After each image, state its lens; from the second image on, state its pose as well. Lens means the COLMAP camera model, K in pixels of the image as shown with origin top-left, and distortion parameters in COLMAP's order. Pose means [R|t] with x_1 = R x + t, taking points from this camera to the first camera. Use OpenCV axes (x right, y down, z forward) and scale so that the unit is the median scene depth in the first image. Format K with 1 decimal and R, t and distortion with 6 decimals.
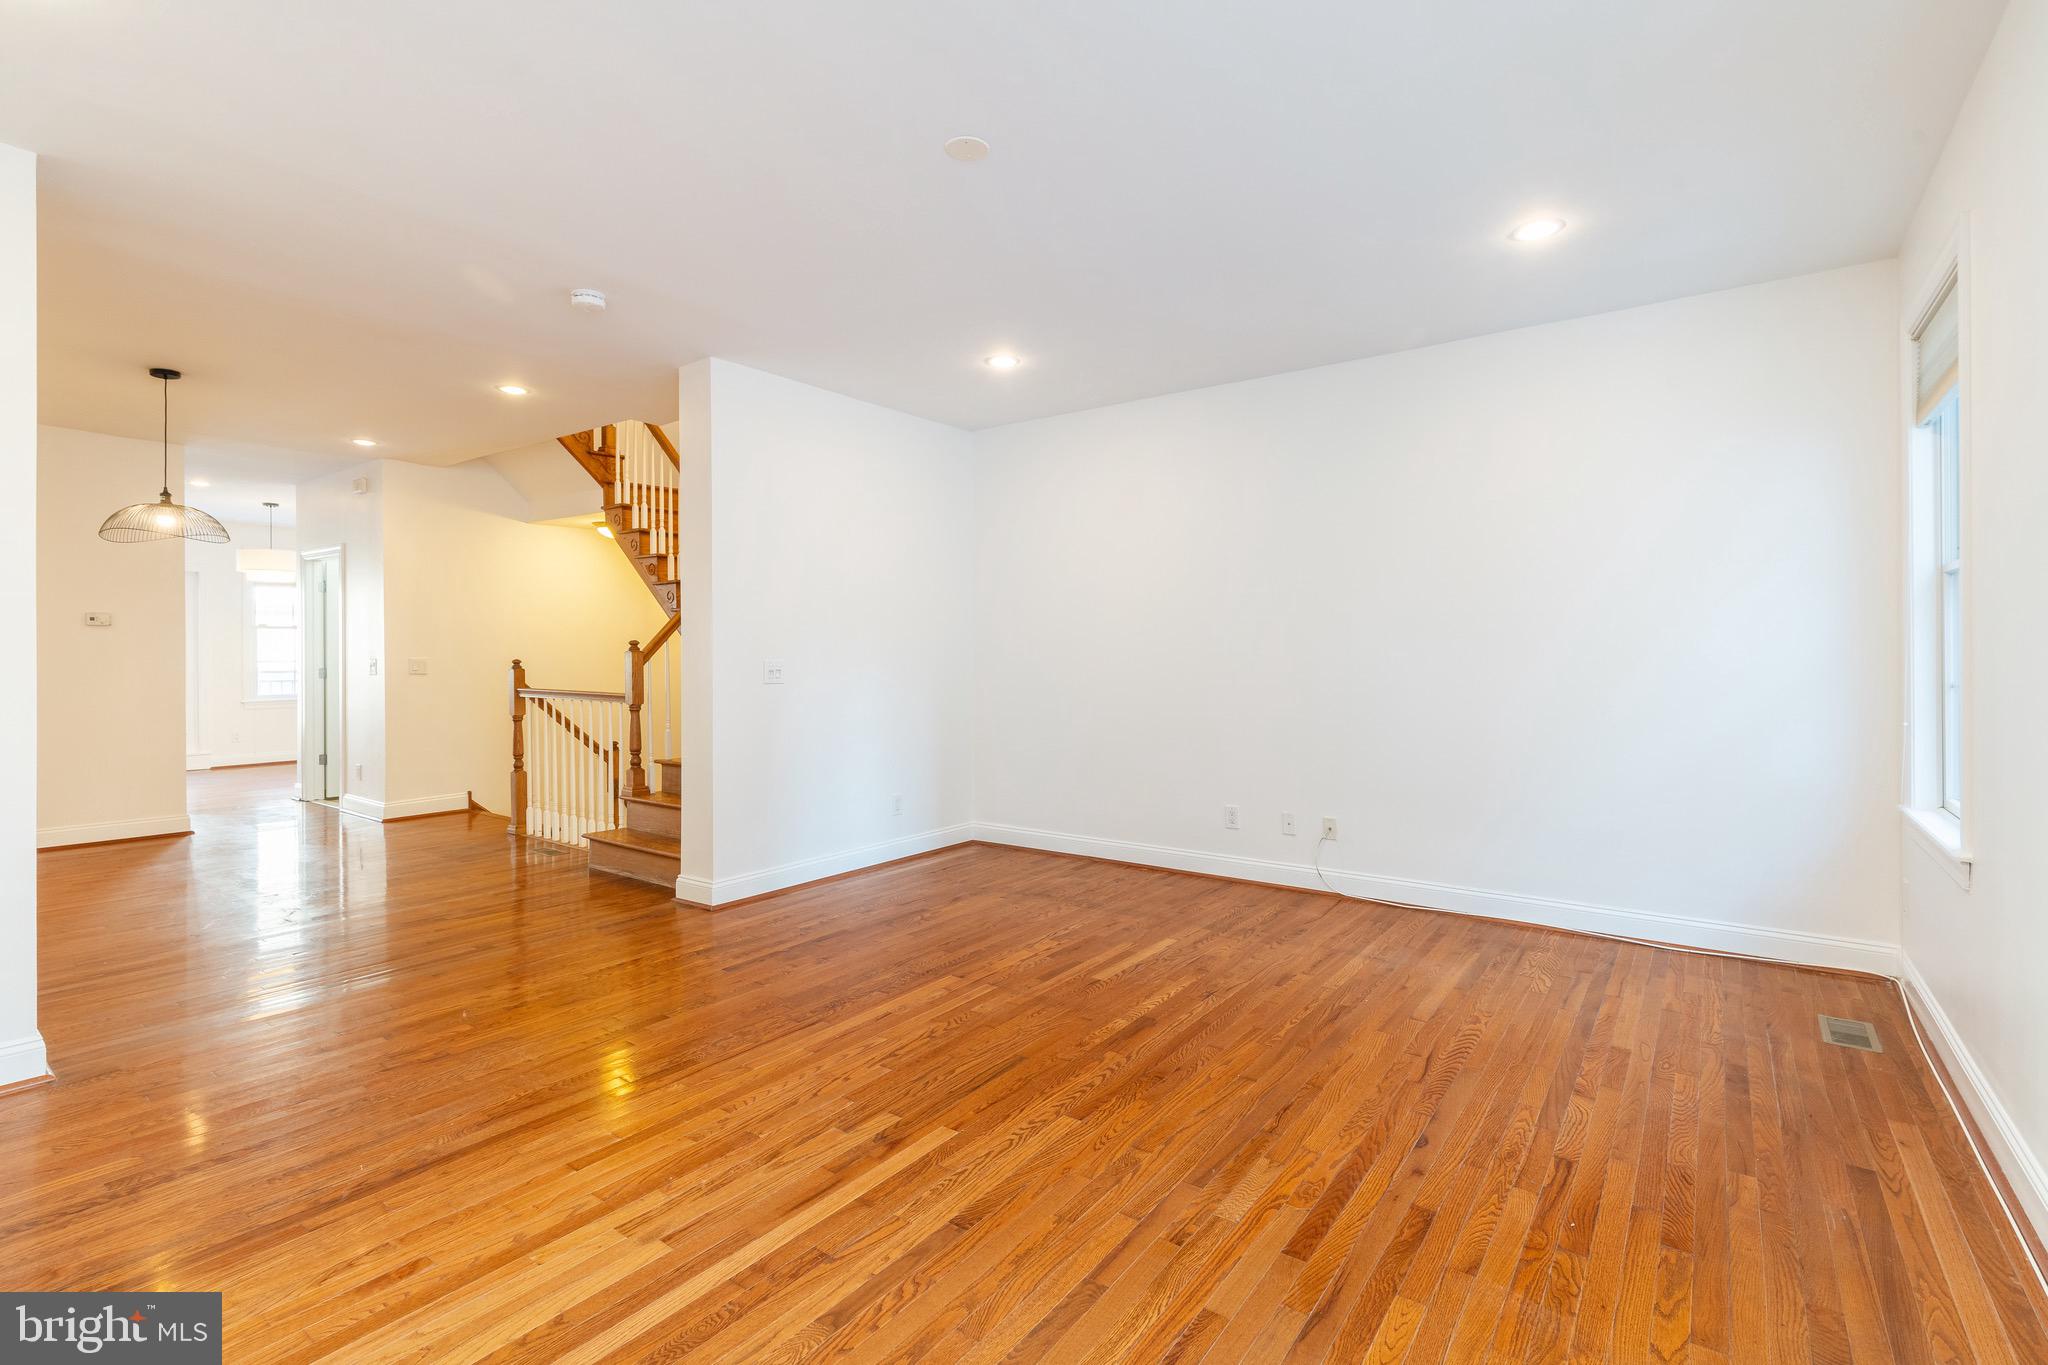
lens RADIAL K [[921.4, 0, 1032.1], [0, 921.4, 644.9], [0, 0, 1]] dist [0.002792, 0.000067]
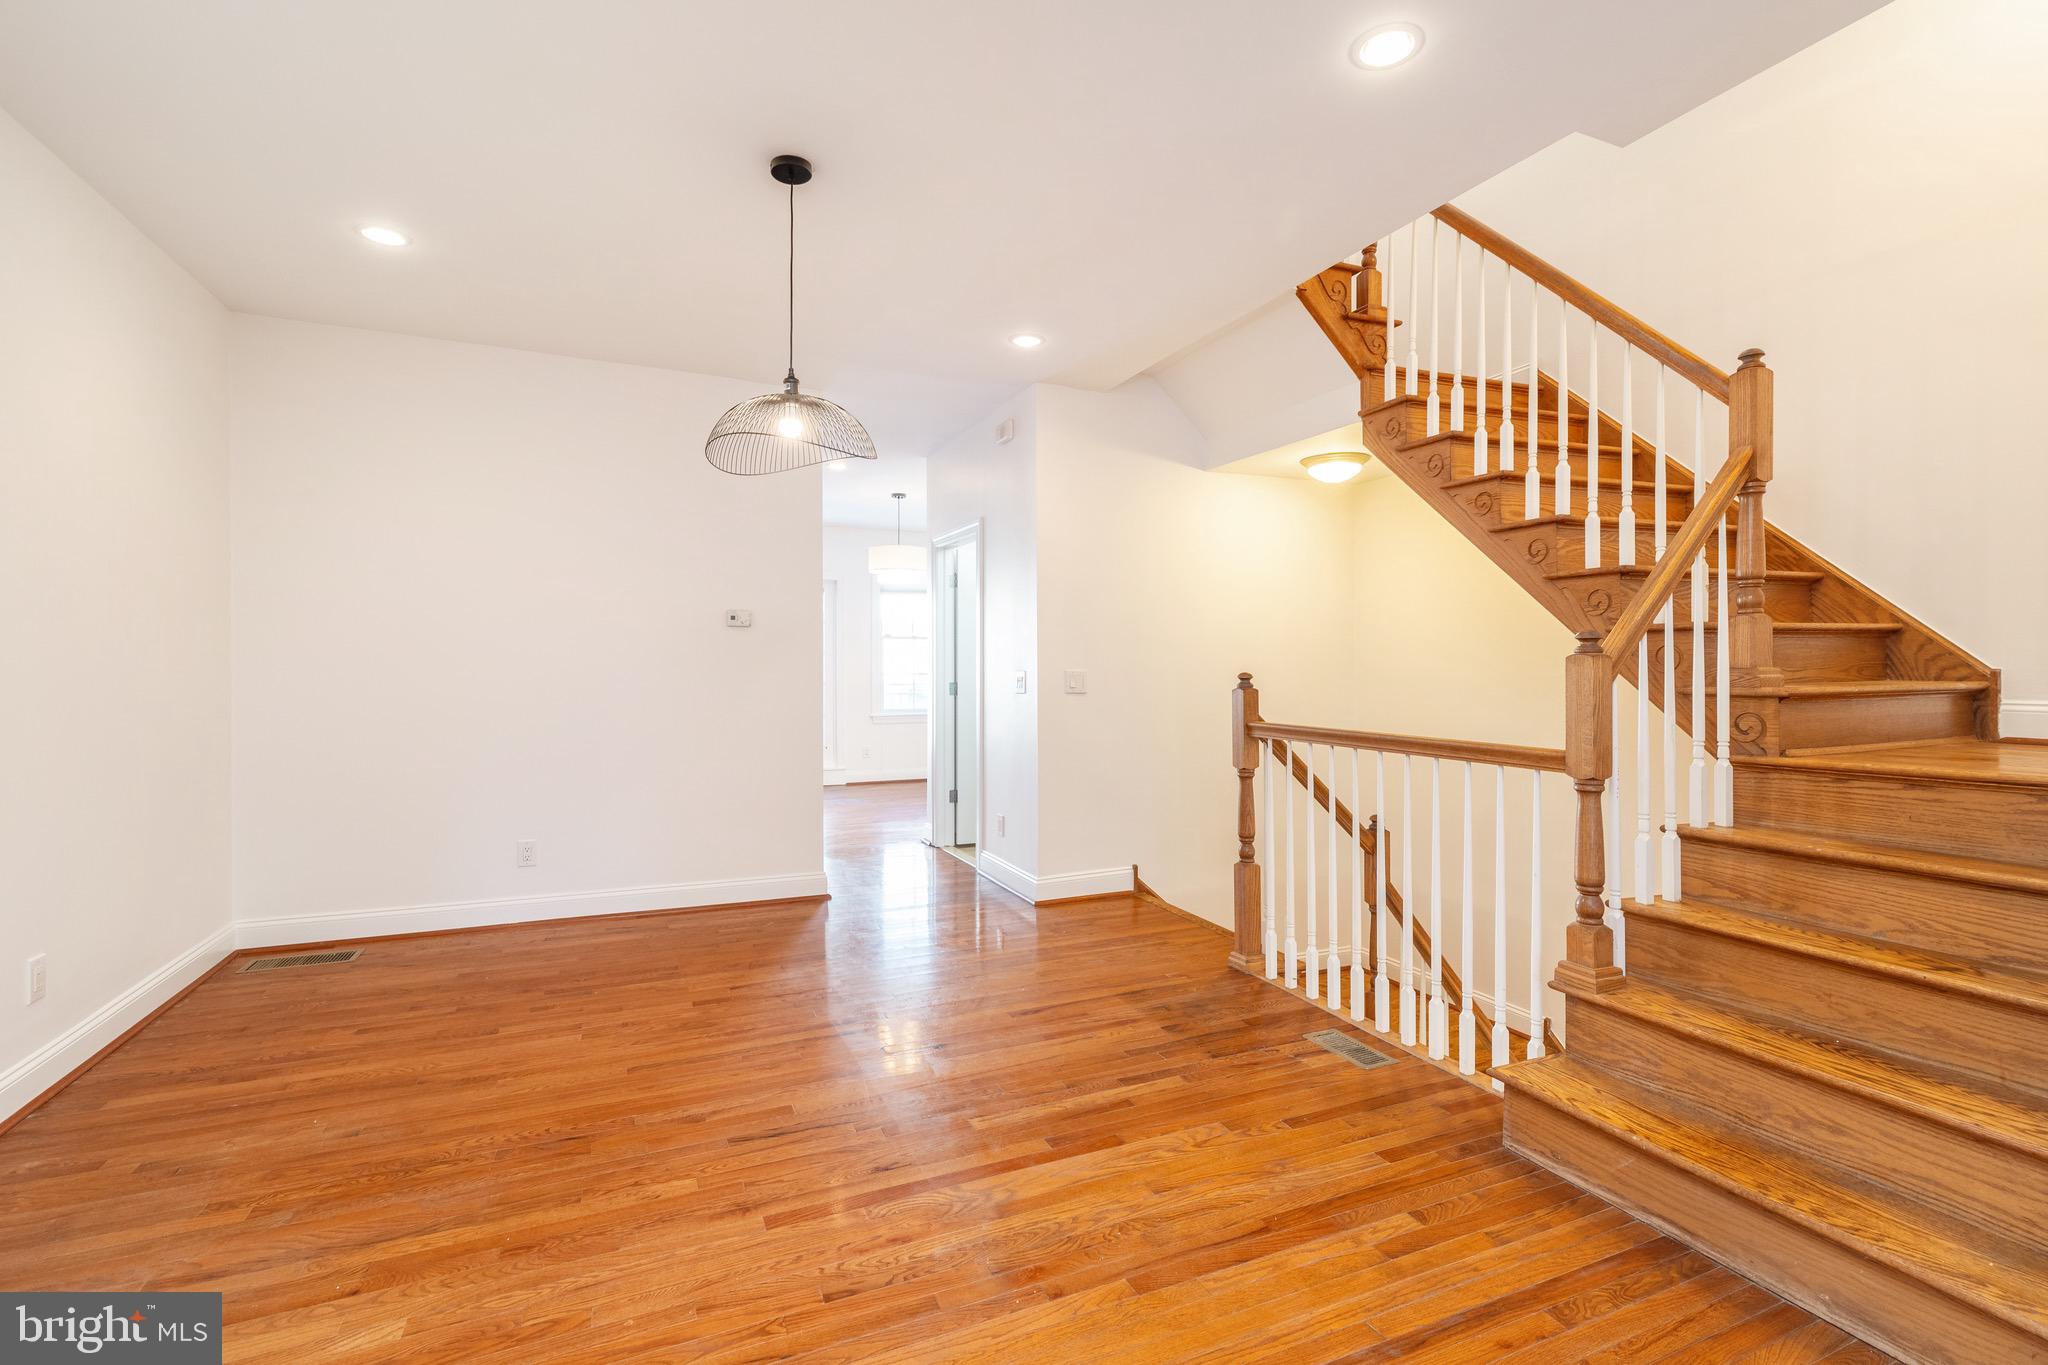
lens RADIAL K [[921.4, 0, 1032.1], [0, 921.4, 644.9], [0, 0, 1]] dist [0.002792, 0.000067]
pose [[0.864717, -0.009383, -0.502171, -0.355197], [0.001343, 0.999865, -0.016370, 0.006687], [0.502257, 0.013481, 0.864613, 0.395446]]
